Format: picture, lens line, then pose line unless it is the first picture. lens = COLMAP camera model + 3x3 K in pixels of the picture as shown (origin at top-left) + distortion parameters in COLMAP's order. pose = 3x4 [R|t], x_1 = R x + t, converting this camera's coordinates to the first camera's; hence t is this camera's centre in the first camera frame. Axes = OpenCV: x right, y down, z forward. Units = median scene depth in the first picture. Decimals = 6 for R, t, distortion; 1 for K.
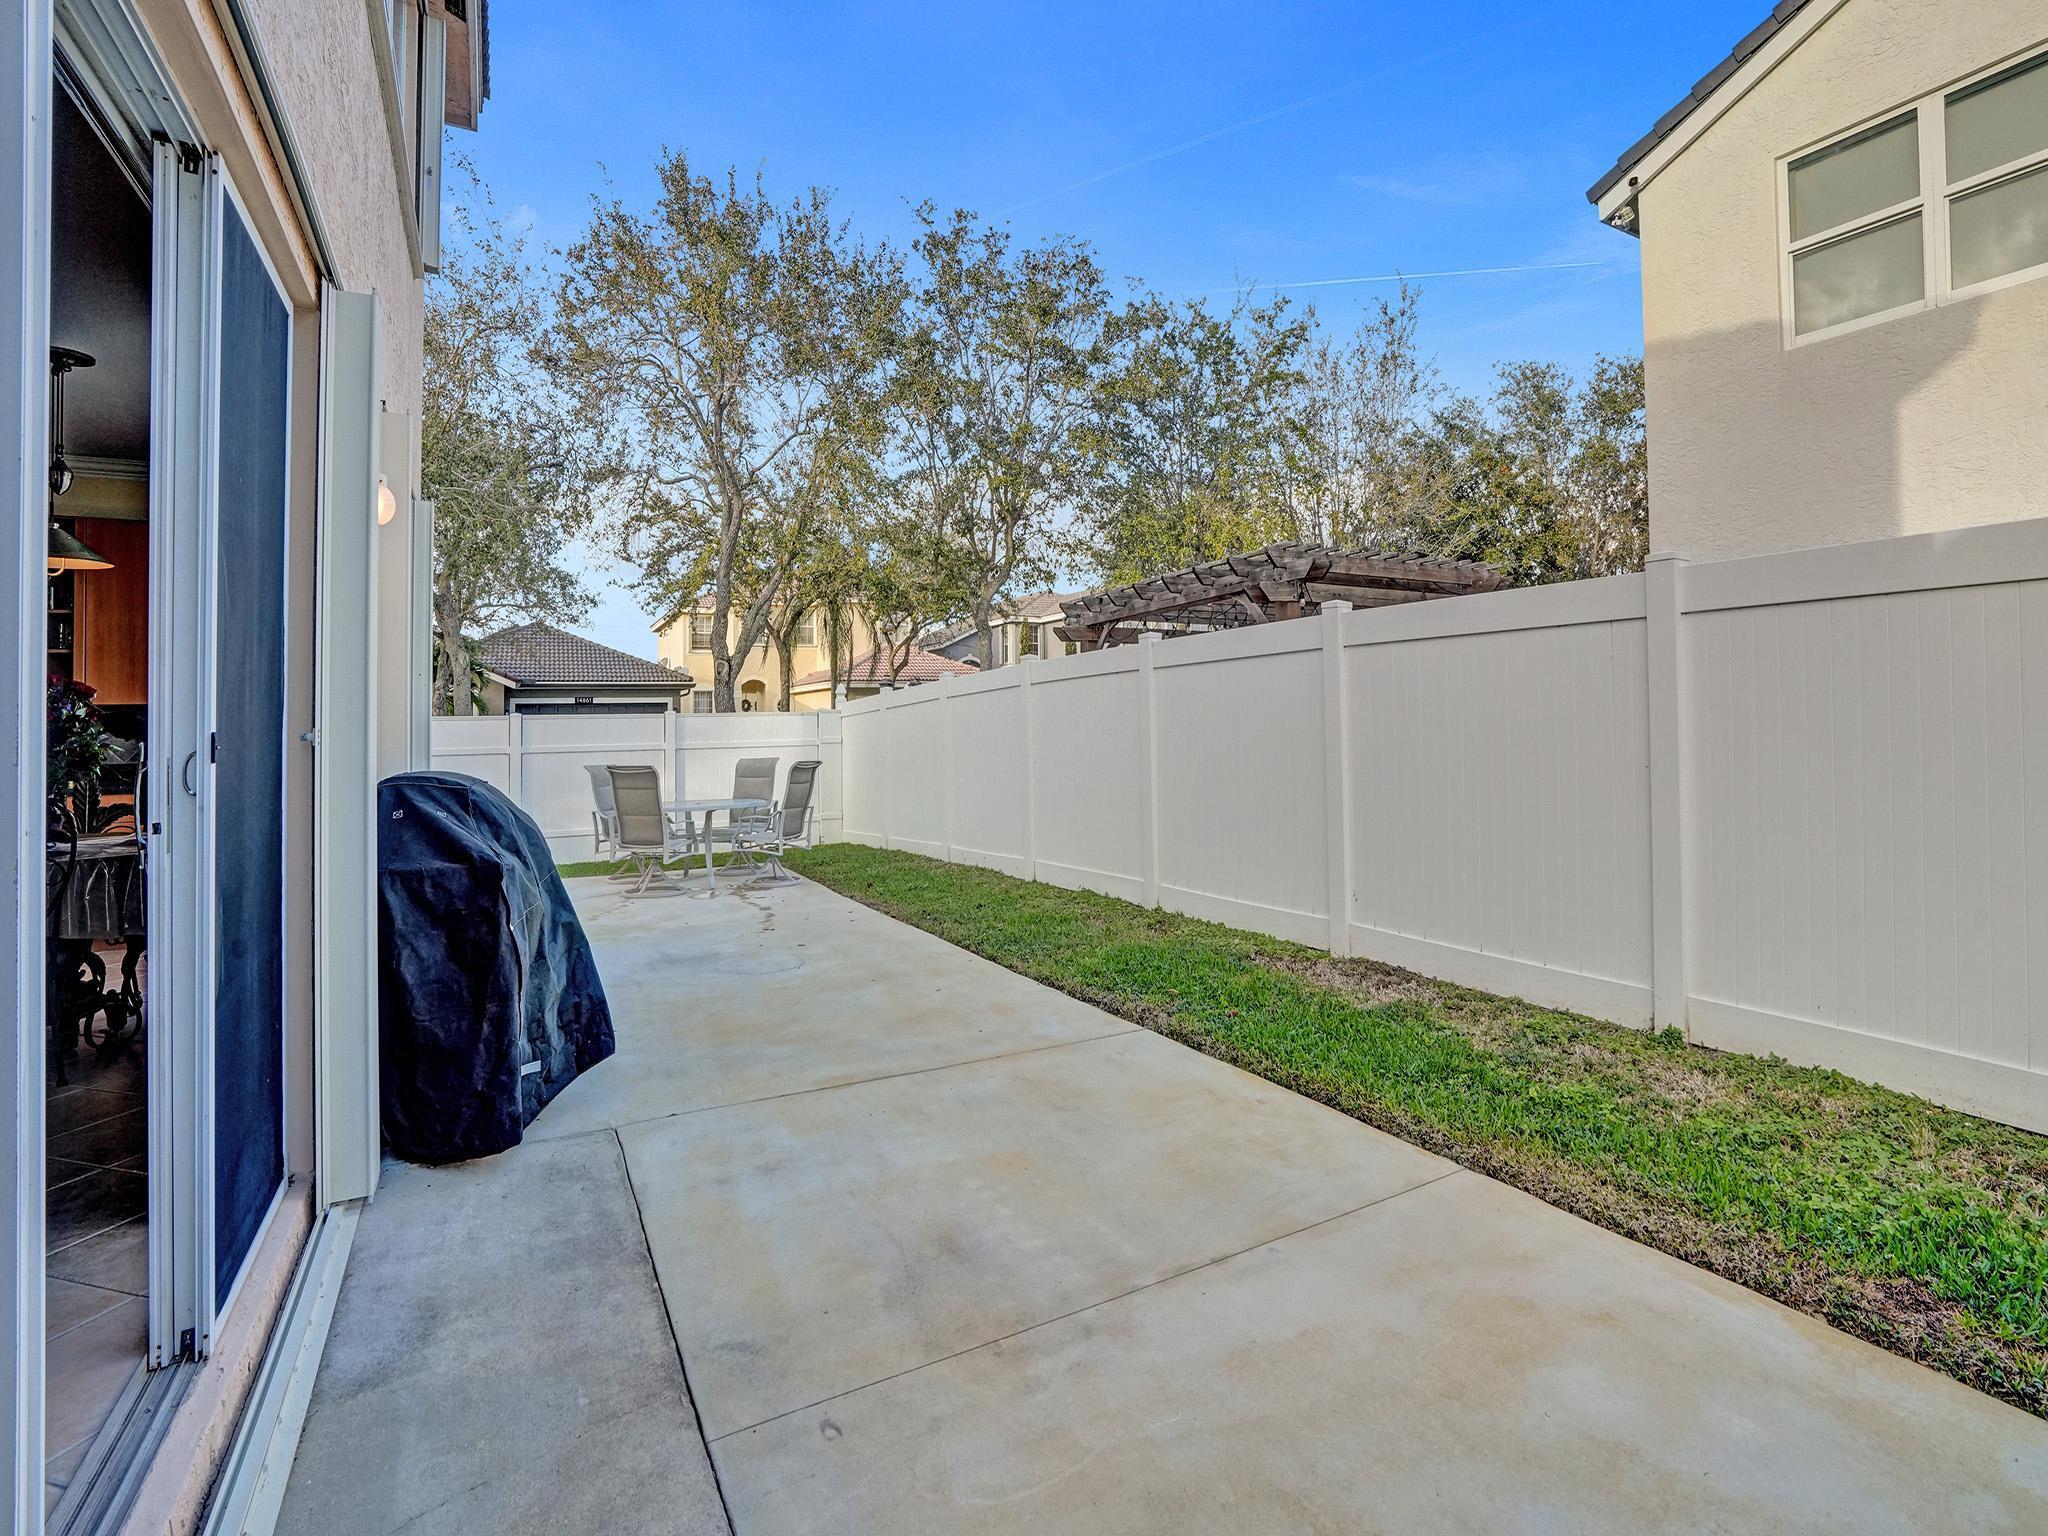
lens RADIAL K [[985.4, 0, 1044.4], [0, 985.4, 702.5], [0, 0, 1]] dist [-0.064703, 0.024334]
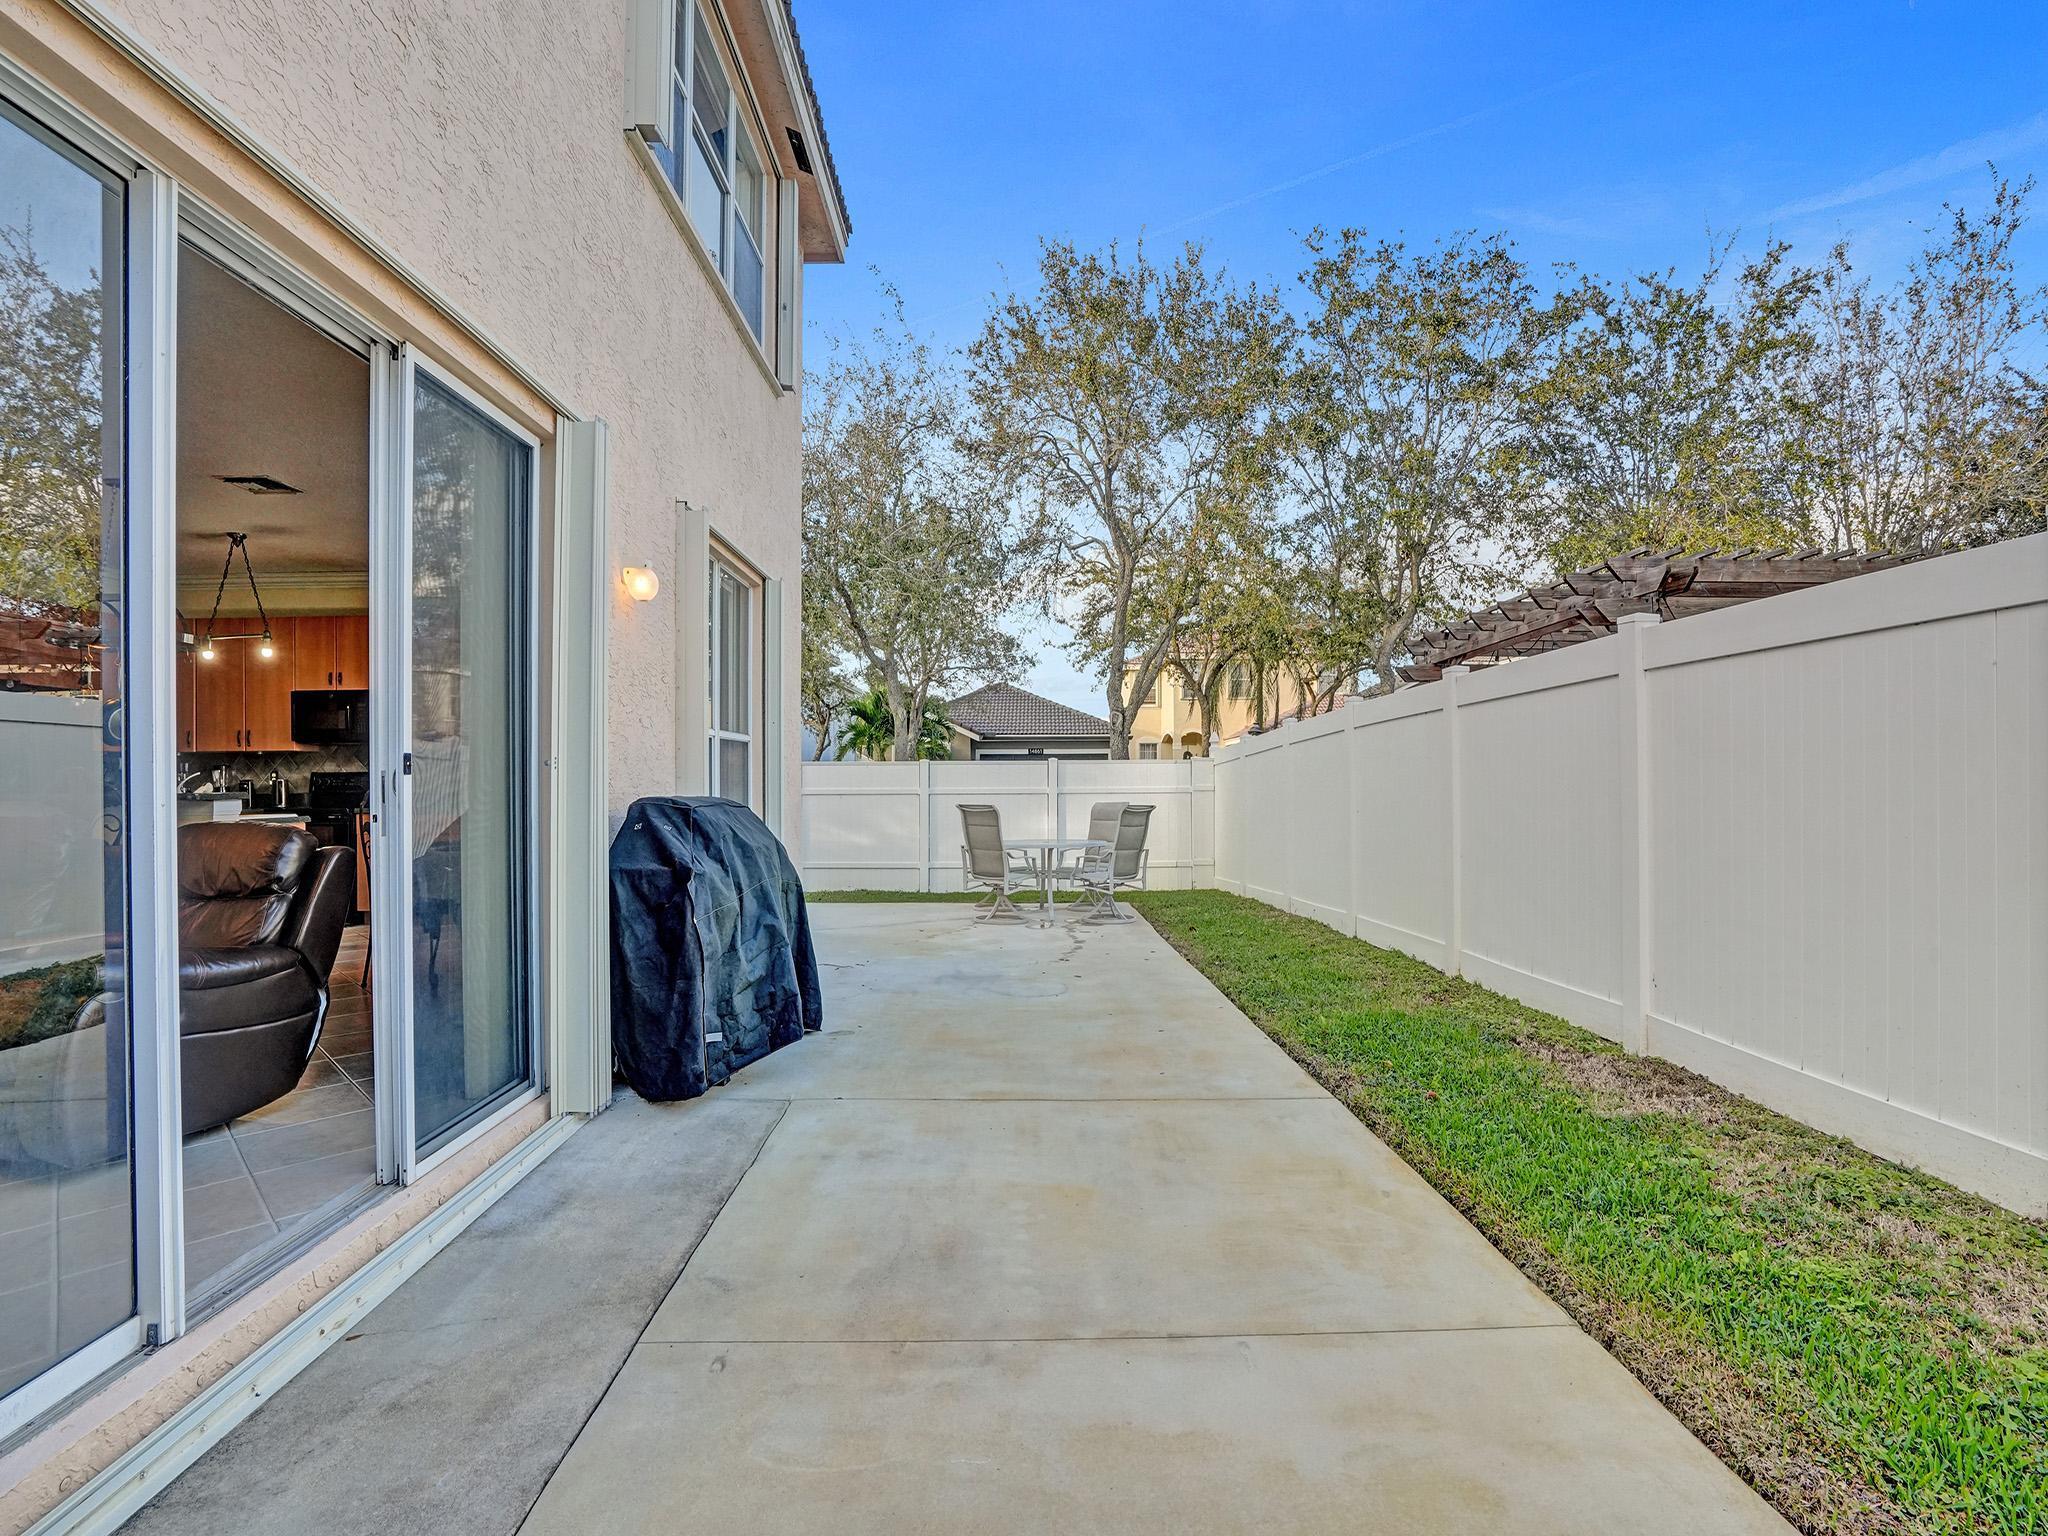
lens RADIAL K [[969.8, 0, 1013.7], [0, 969.8, 783.4], [0, 0, 1]] dist [-0.075061, 0.032775]
pose [[0.878940, 0.014743, -0.476704, 0.191814], [-0.000990, 0.999576, 0.029088, 0.011504], [0.476931, -0.025095, 0.878582, 0.062365]]
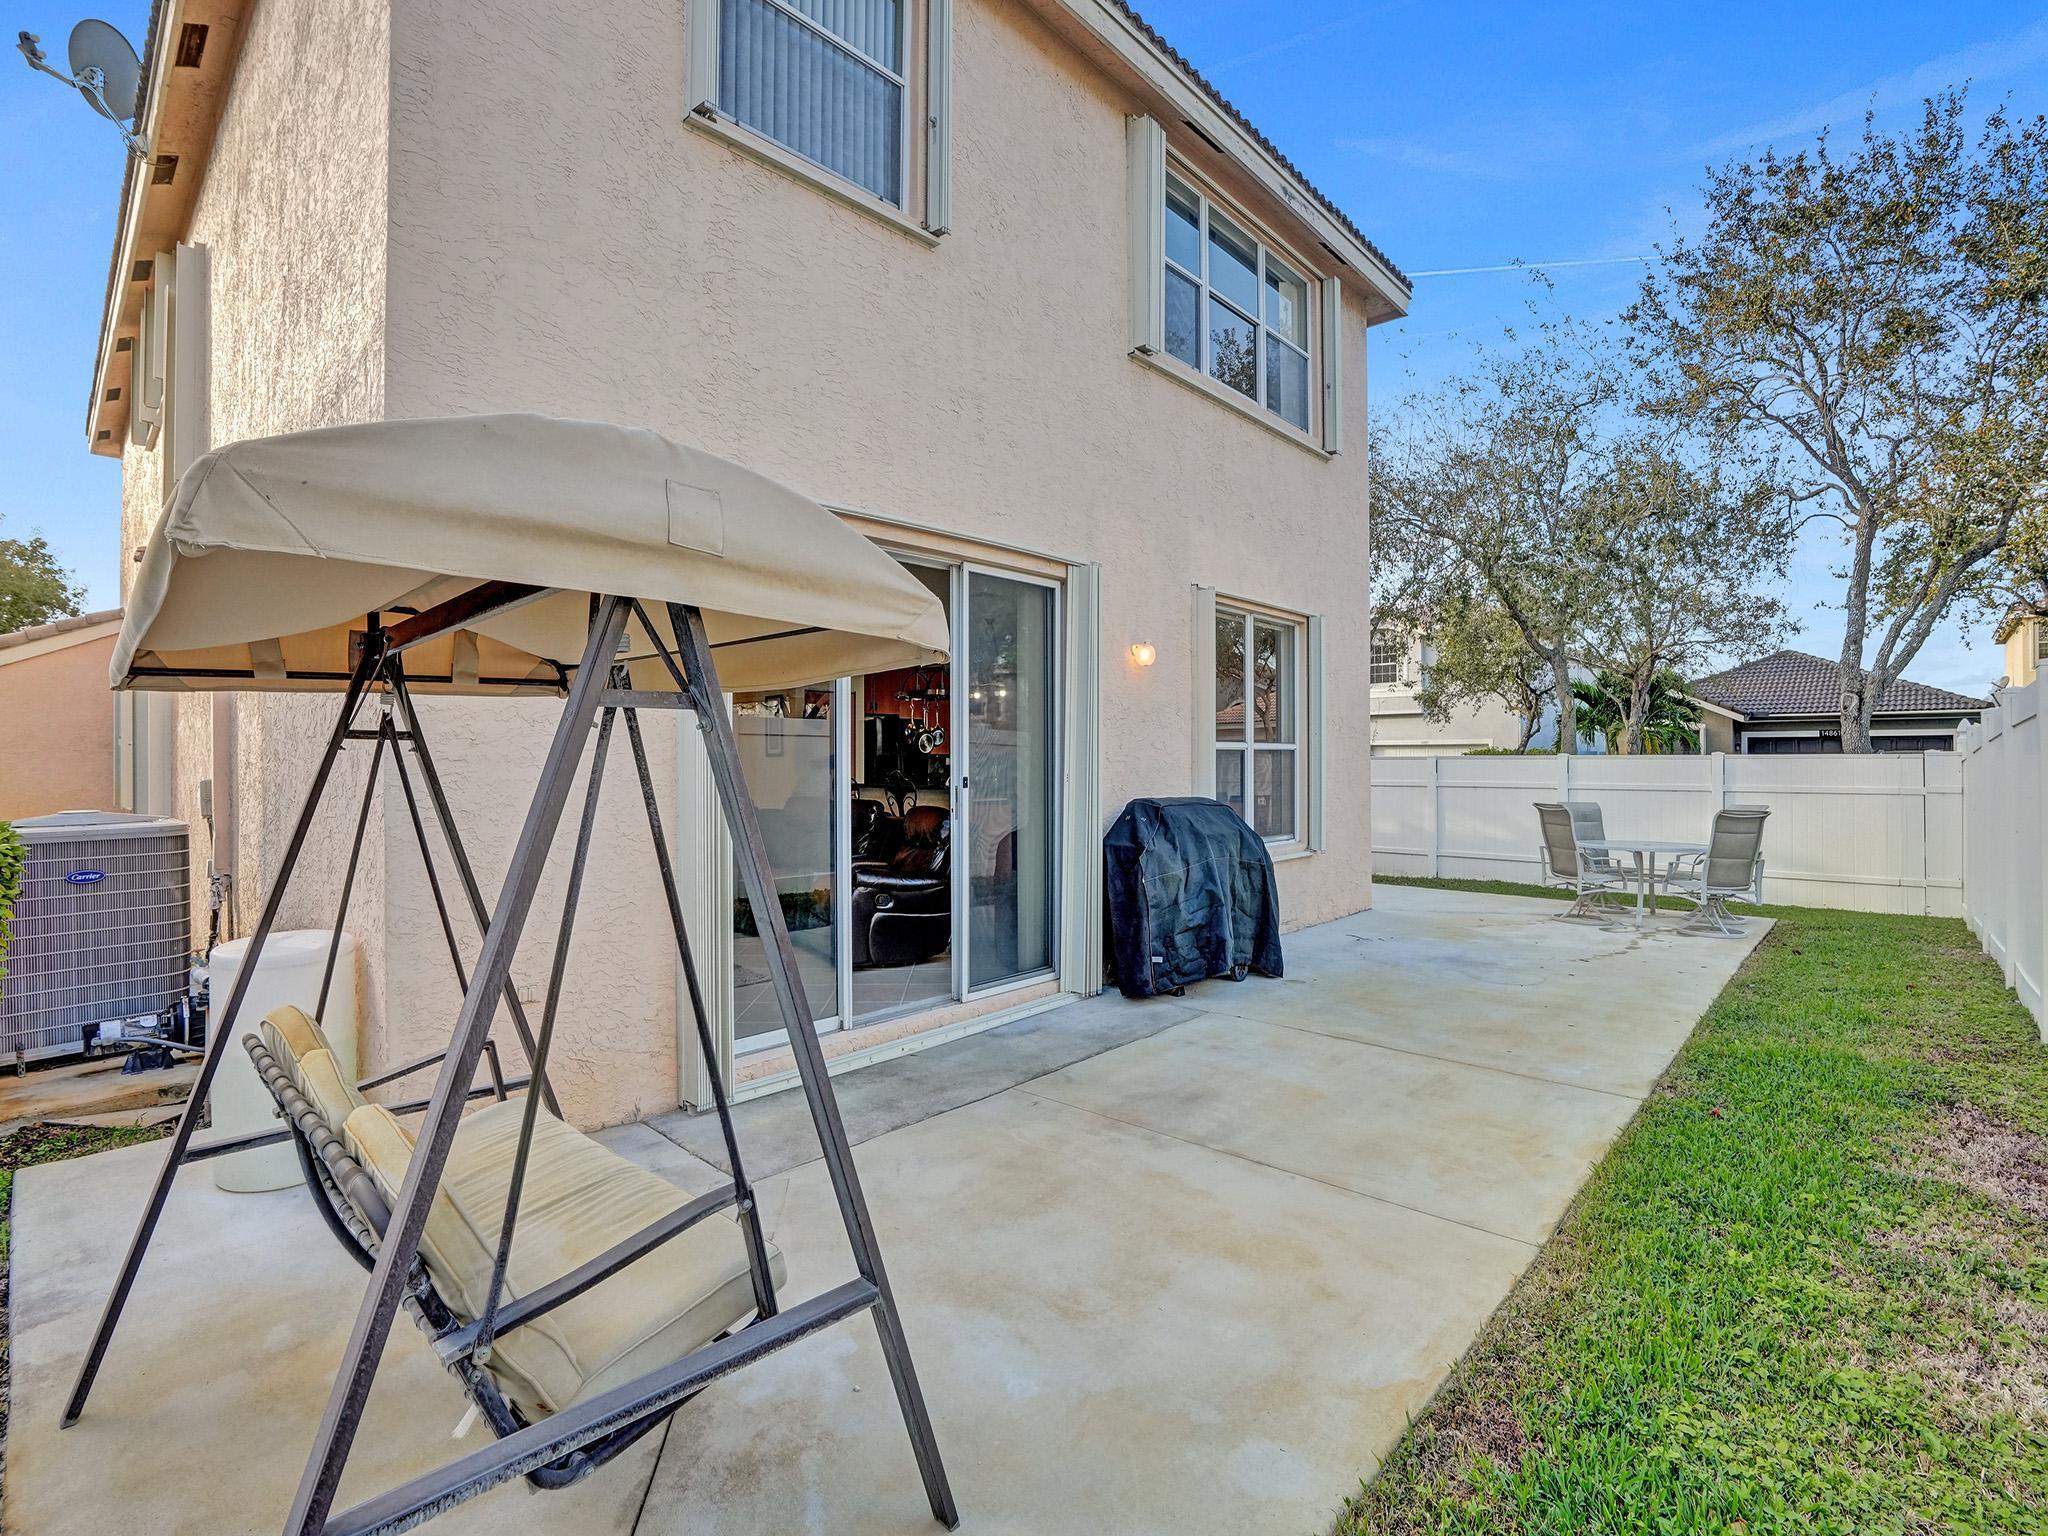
lens RADIAL K [[952.2, 0, 1027.1], [0, 952.2, 761.5], [0, 0, 1]] dist [-0.060869, 0.024930]
pose [[0.317465, 0.016736, -0.948122, 0.570493], [0.012393, 0.999686, 0.021795, -0.022184], [0.948189, -0.018669, 0.317158, 0.098382]]
